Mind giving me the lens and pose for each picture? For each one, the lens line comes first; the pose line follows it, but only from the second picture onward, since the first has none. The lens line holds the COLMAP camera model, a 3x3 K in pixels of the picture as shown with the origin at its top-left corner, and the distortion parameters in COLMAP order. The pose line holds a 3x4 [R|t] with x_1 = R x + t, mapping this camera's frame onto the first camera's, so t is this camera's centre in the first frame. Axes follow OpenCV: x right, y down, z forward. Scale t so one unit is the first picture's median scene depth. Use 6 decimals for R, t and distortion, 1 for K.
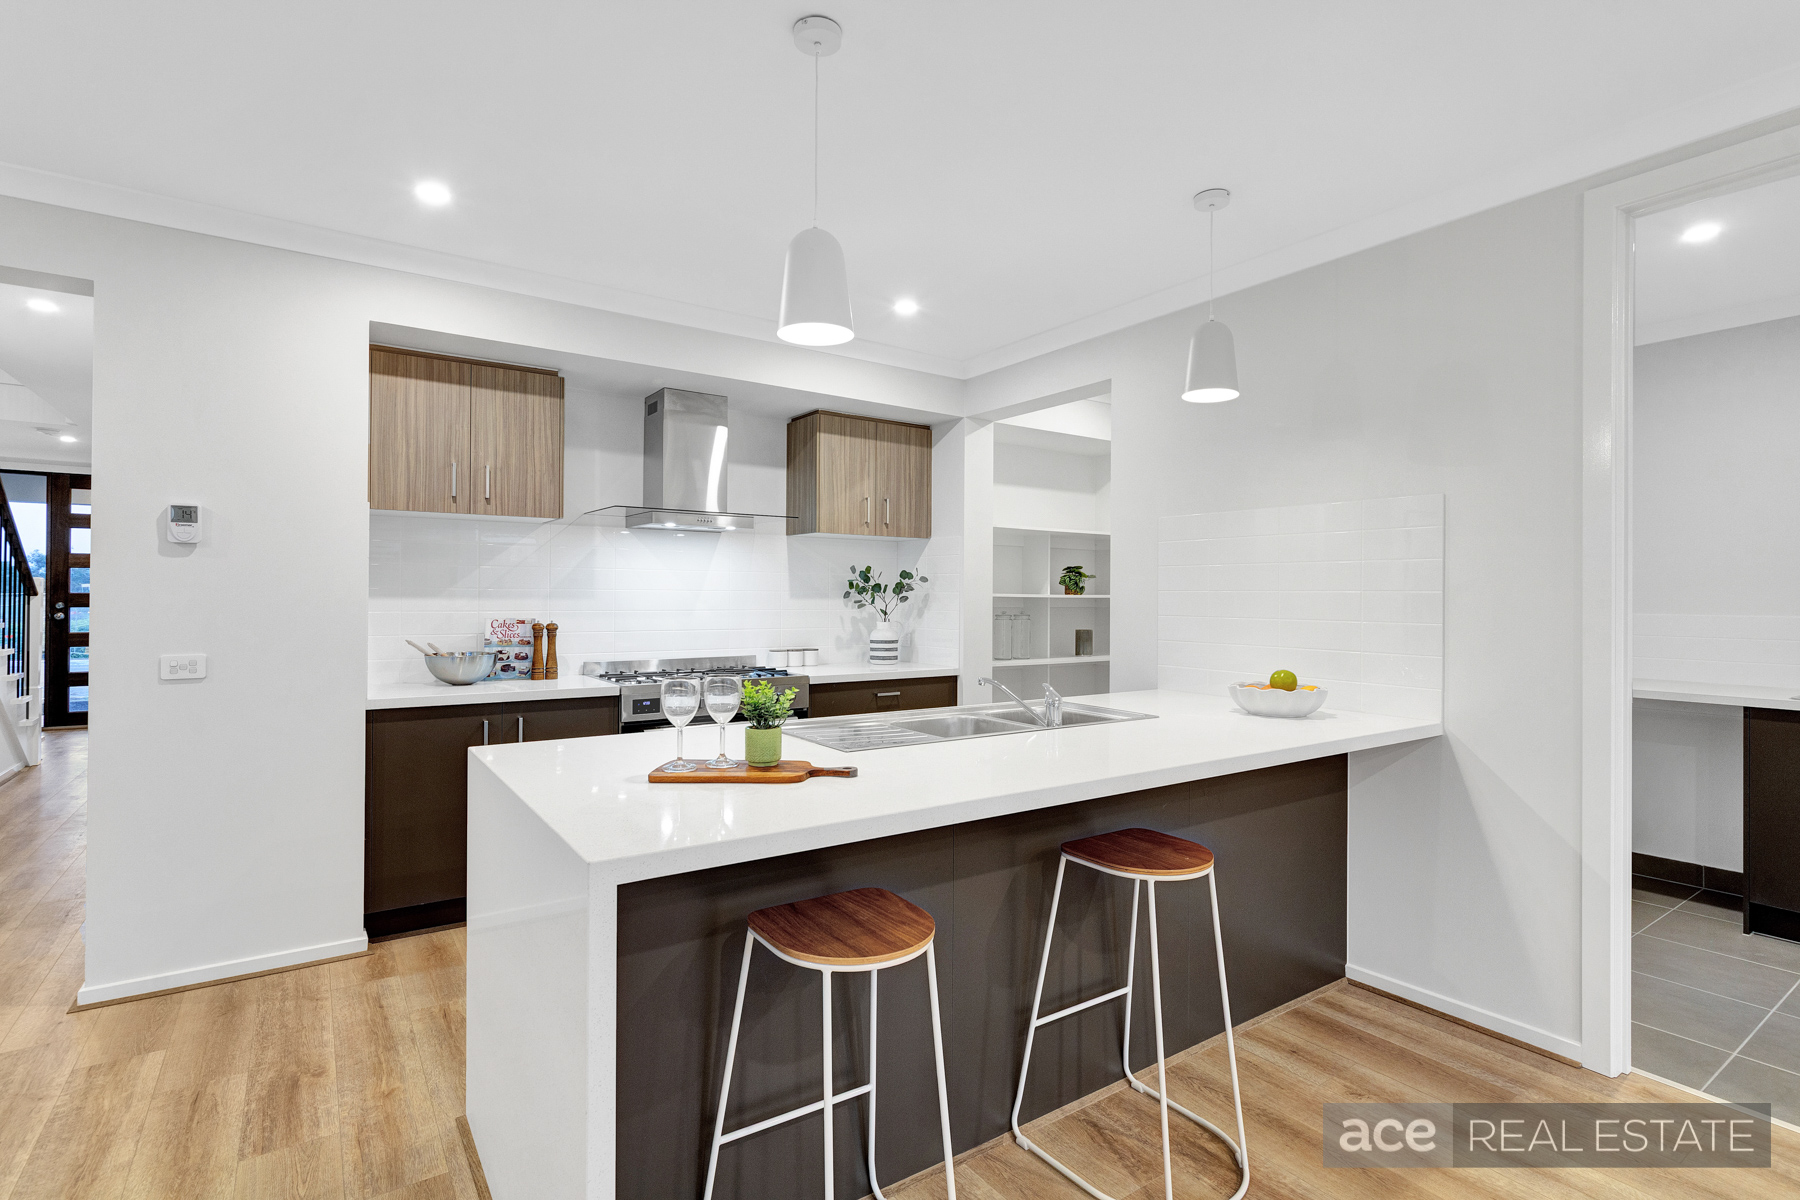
lens RADIAL K [[871.6, 0, 900.0], [0, 871.6, 600.0], [0, 0, 1]] dist [0.001210, 0.000301]
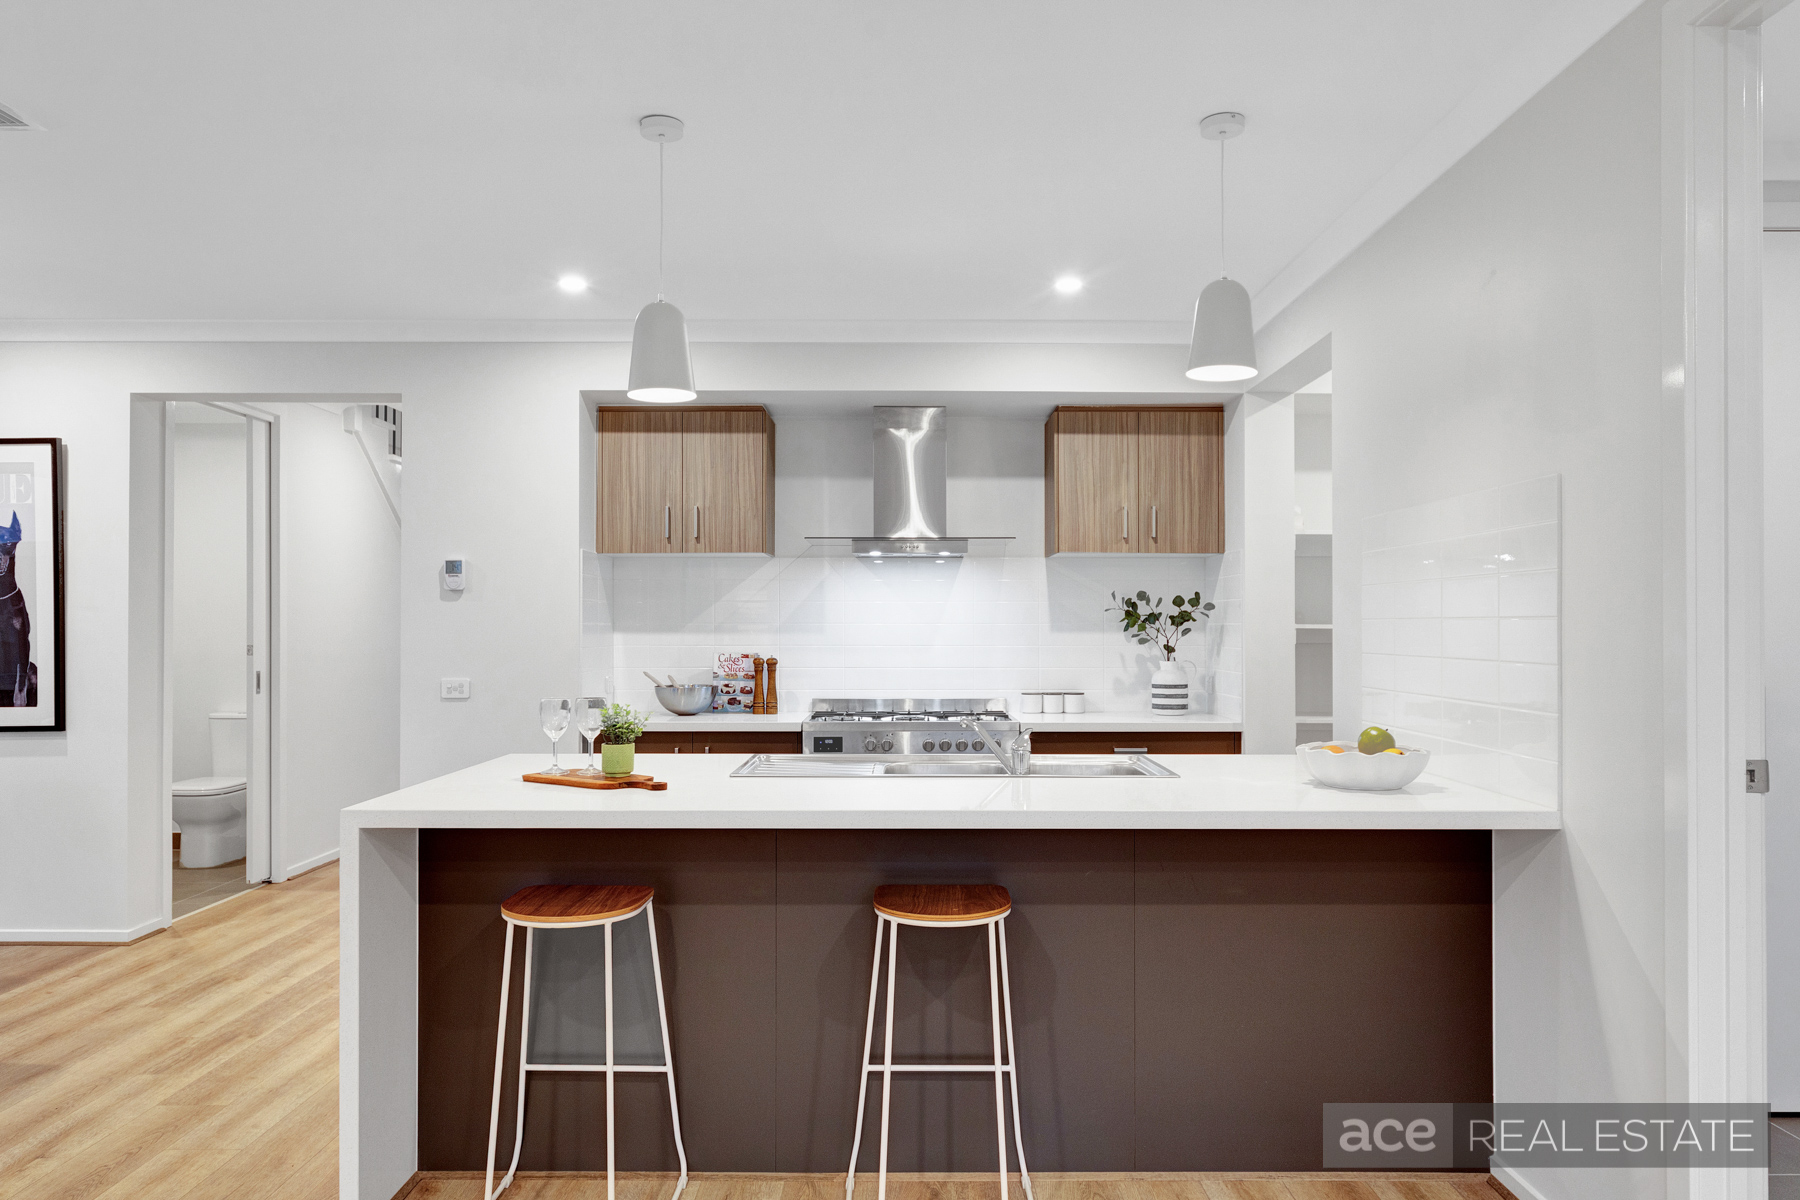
lens RADIAL K [[1211.2, 0, 901.6], [0, 1211.2, 630.2], [0, 0, 1]] dist [-0.001242, -0.000639]
pose [[0.820160, -0.005267, -0.572110, 0.516692], [0.003000, 0.999983, -0.004906, 0.002398], [0.572126, 0.002307, 0.820162, -0.047145]]
